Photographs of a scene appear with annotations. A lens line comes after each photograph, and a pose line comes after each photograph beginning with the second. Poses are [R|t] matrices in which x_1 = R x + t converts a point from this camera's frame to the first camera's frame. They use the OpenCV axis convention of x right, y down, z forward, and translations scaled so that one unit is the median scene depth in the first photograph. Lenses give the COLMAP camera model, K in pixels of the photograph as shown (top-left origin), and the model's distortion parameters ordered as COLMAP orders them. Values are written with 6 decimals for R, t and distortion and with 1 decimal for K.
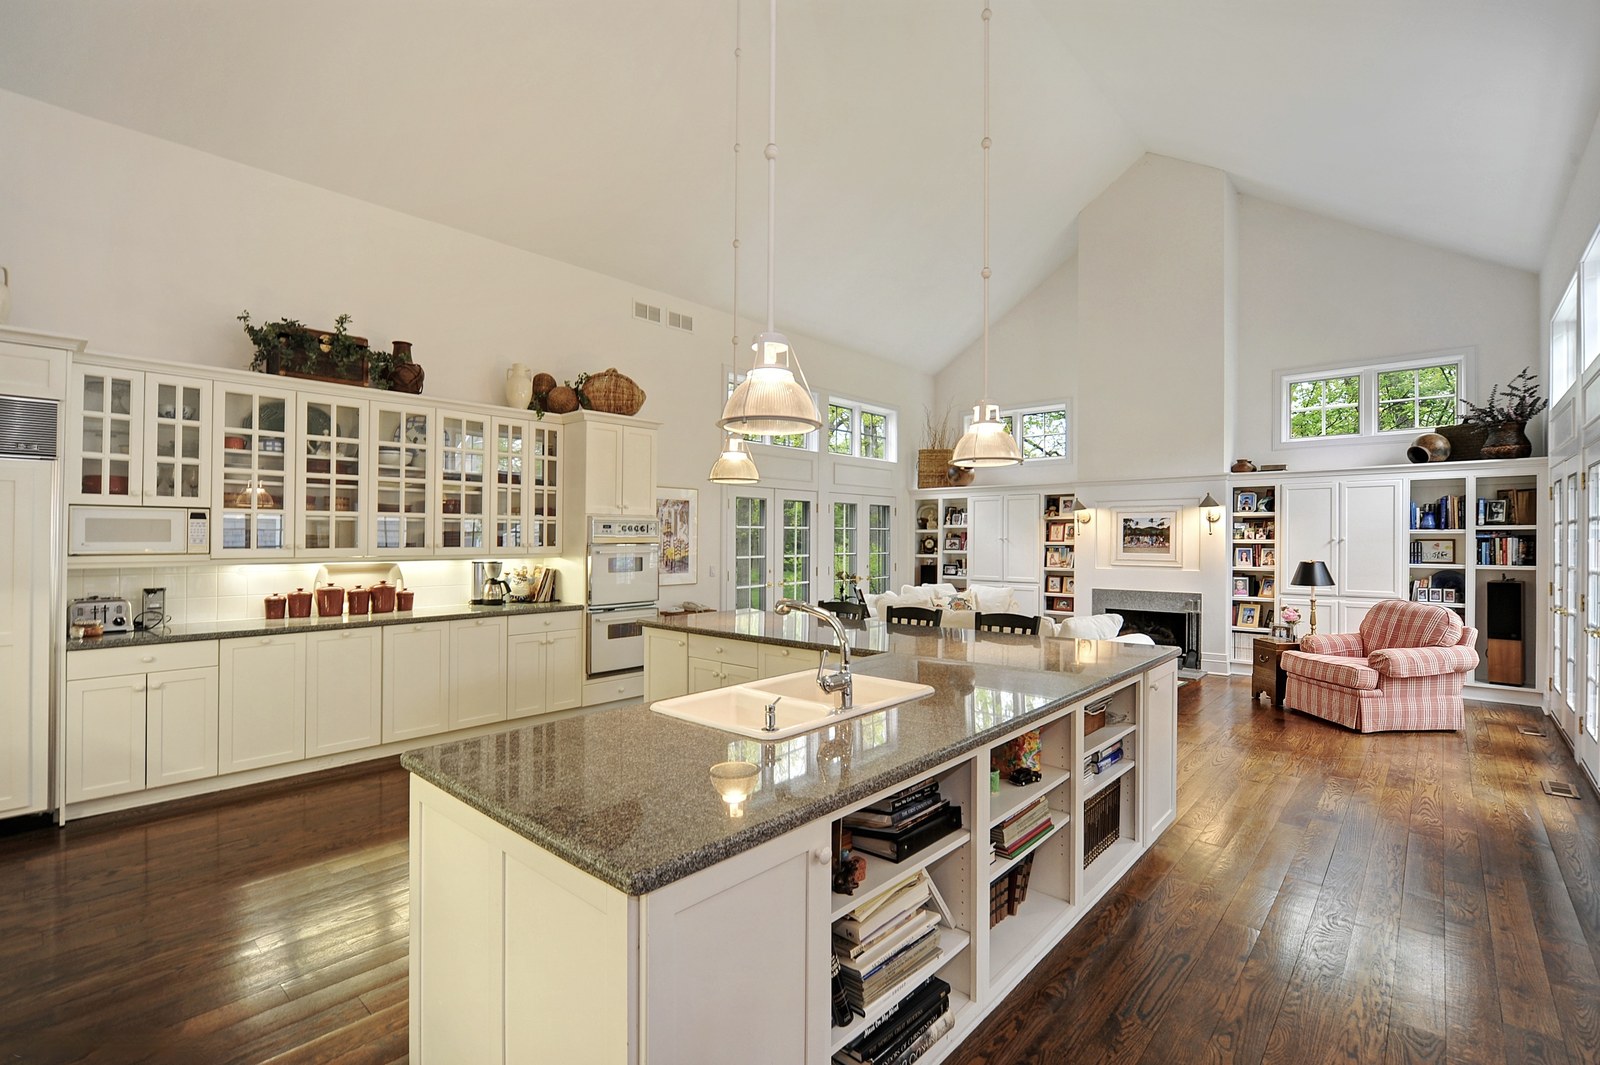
lens RADIAL K [[717.4, 0, 808.6], [0, 717.4, 546.5], [0, 0, 1]] dist [-0.016288, 0.000034]
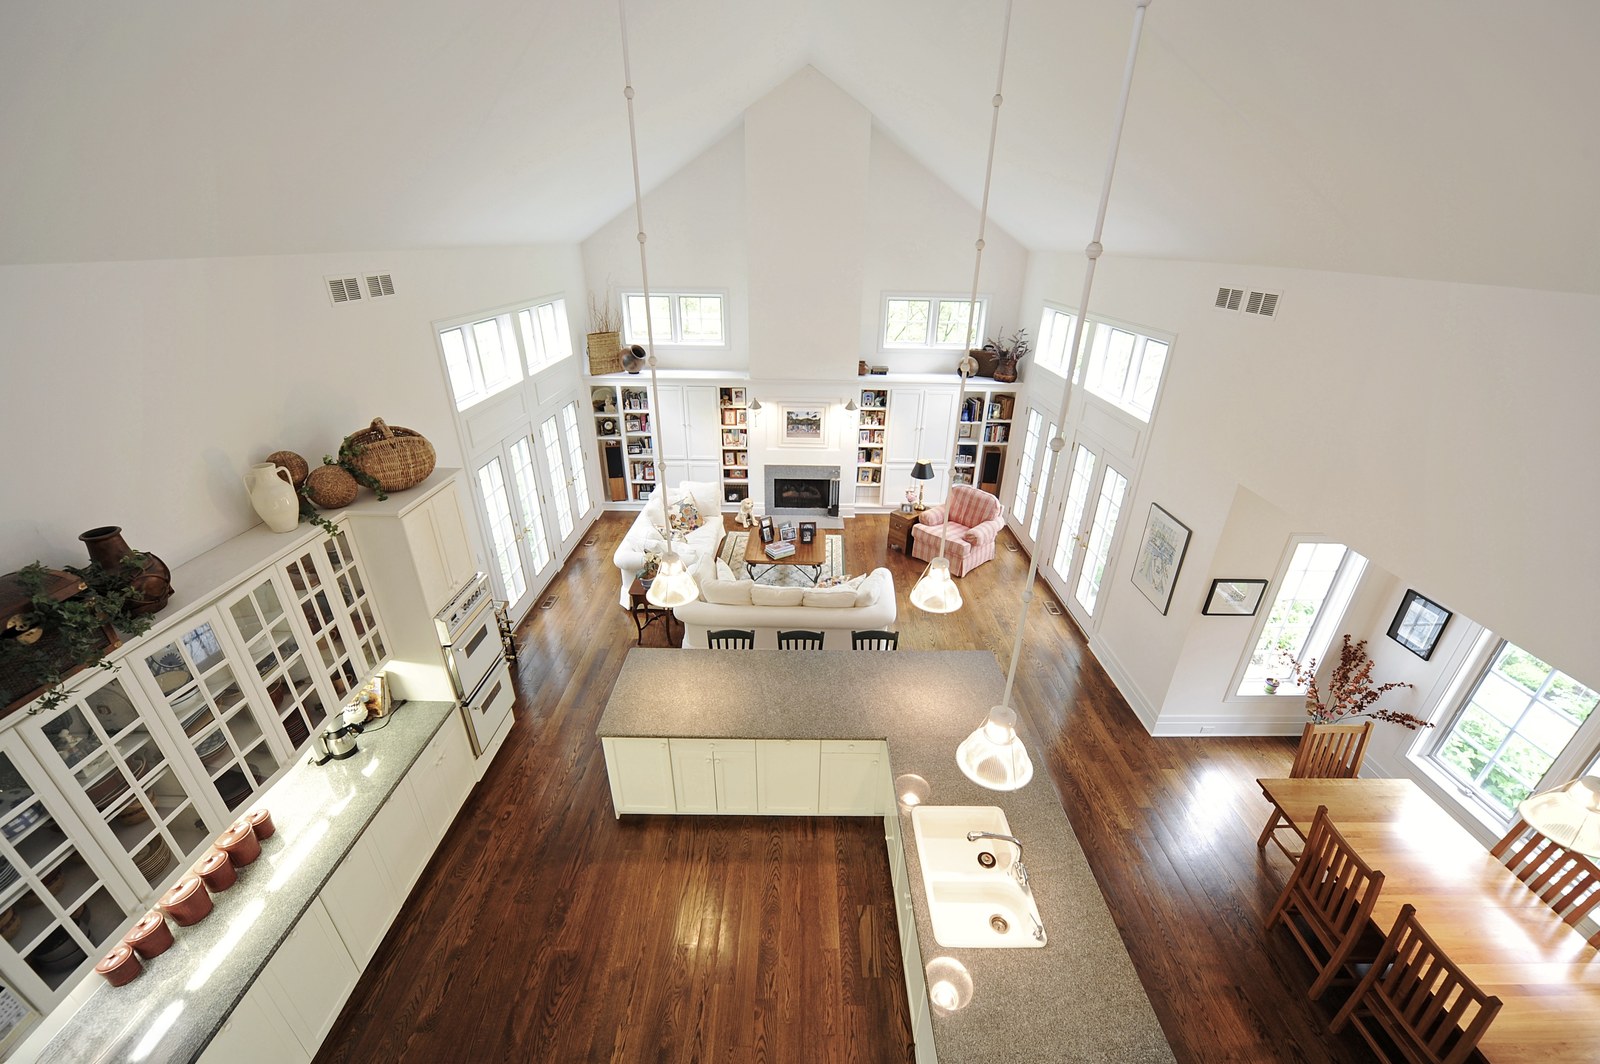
lens RADIAL K [[623.0, 0, 800.4], [0, 623.0, 542.6], [0, 0, 1]] dist [-0.000826, 0.000007]
pose [[0.742002, -0.288962, 0.604925, -0.288239], [-0.013257, 0.895836, 0.444186, -0.327574], [-0.670266, -0.337606, 0.660882, 0.167930]]
